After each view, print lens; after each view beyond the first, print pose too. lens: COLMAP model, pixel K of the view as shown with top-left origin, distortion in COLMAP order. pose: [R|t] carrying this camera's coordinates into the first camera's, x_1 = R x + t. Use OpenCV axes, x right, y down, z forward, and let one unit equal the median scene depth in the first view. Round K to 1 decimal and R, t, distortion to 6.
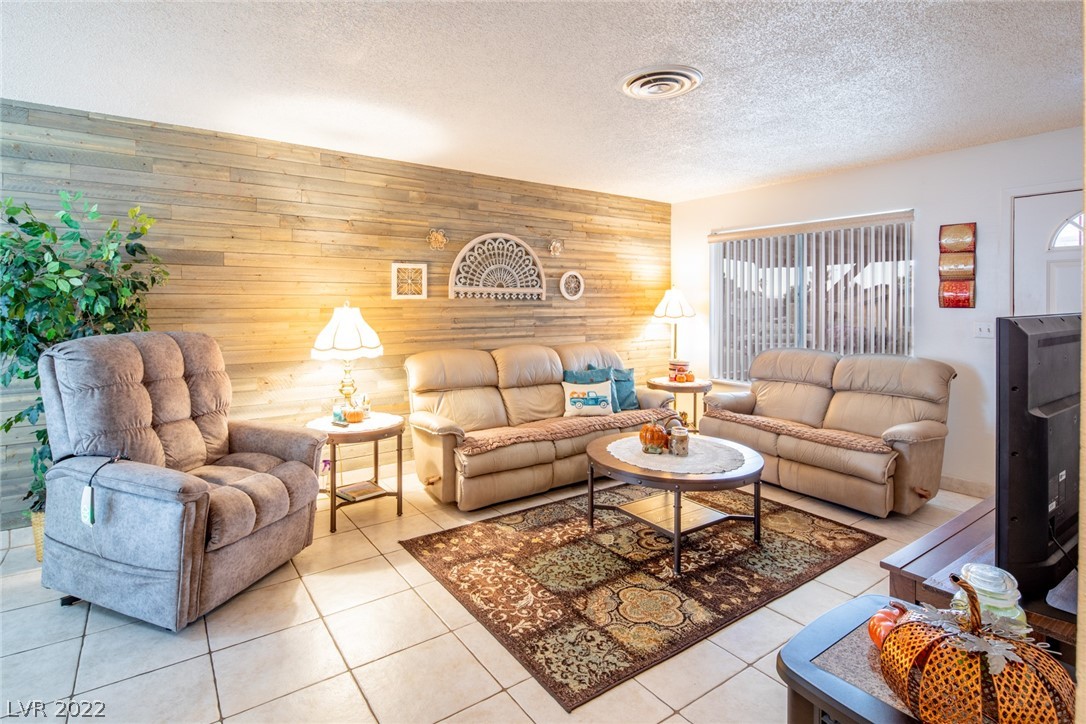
lens RADIAL K [[534.1, 0, 516.3], [0, 534.1, 364.1], [0, 0, 1]] dist [0.000247, 0.000101]
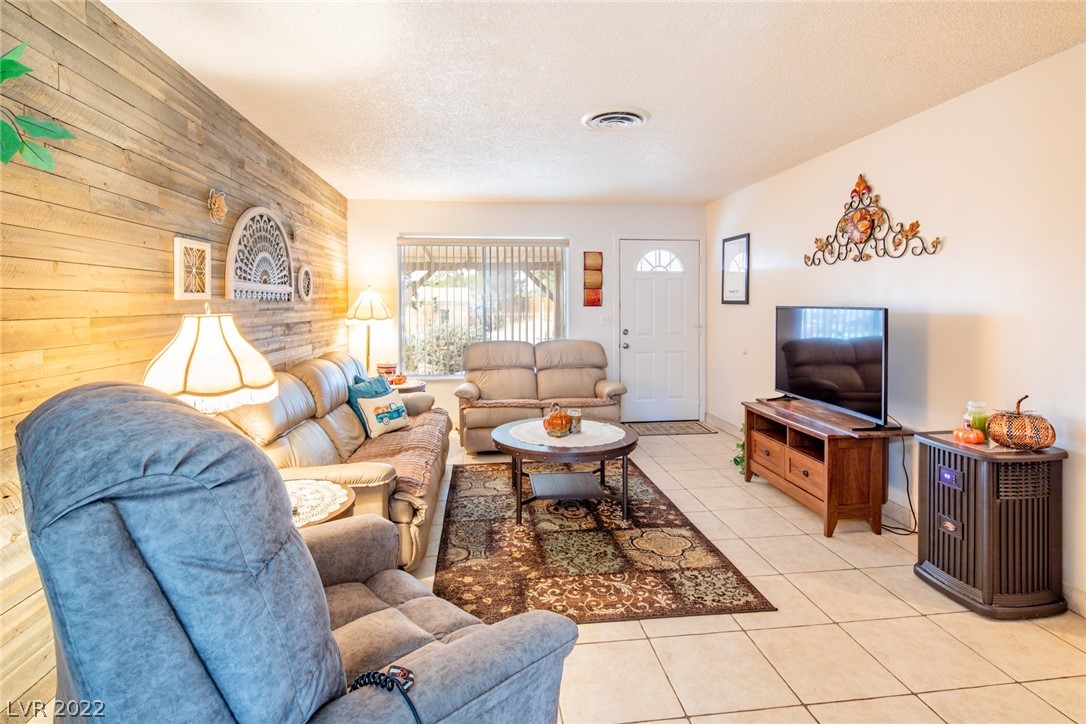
lens RADIAL K [[539.3, 0, 539.8], [0, 539.3, 367.4], [0, 0, 1]] dist [-0.000048, -0.000359]
pose [[0.460665, -0.108548, 0.880911, -0.766801], [0.108181, 0.991961, 0.065659, -0.058448], [-0.880956, 0.065052, 0.468705, 0.506676]]
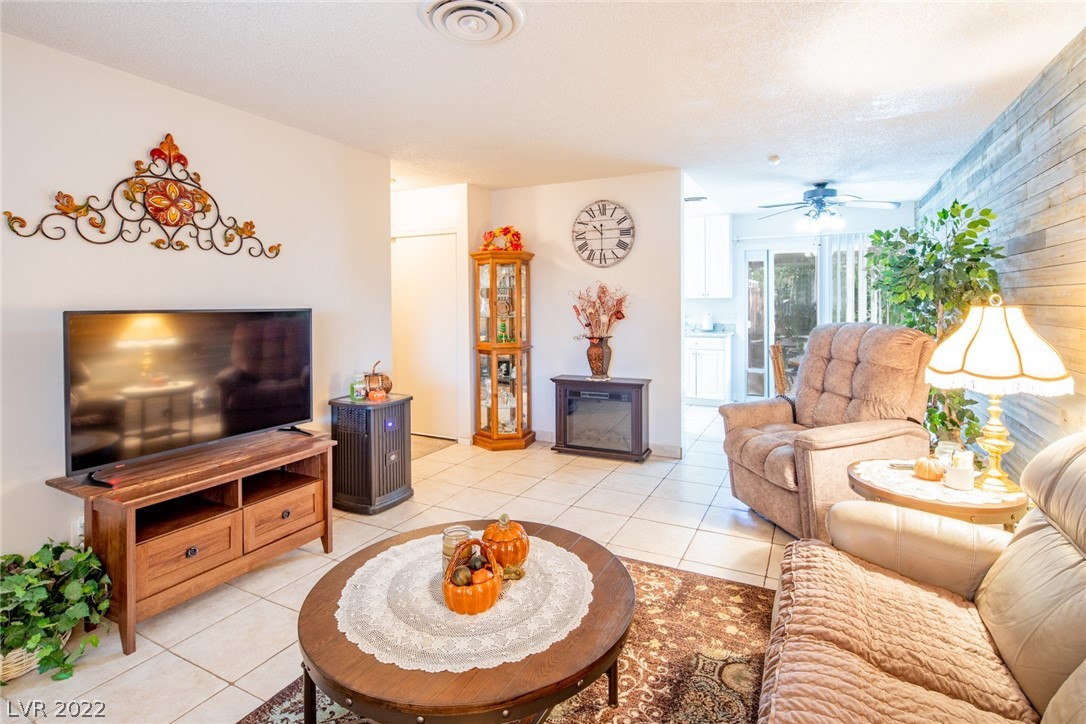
lens RADIAL K [[539.3, 0, 539.8], [0, 539.3, 367.4], [0, 0, 1]] dist [-0.000048, -0.000359]
pose [[-0.873787, 0.065197, -0.481920, 0.490993], [-0.049139, 0.974064, 0.220873, -0.169393], [0.483821, 0.216677, -0.847920, 1.475195]]
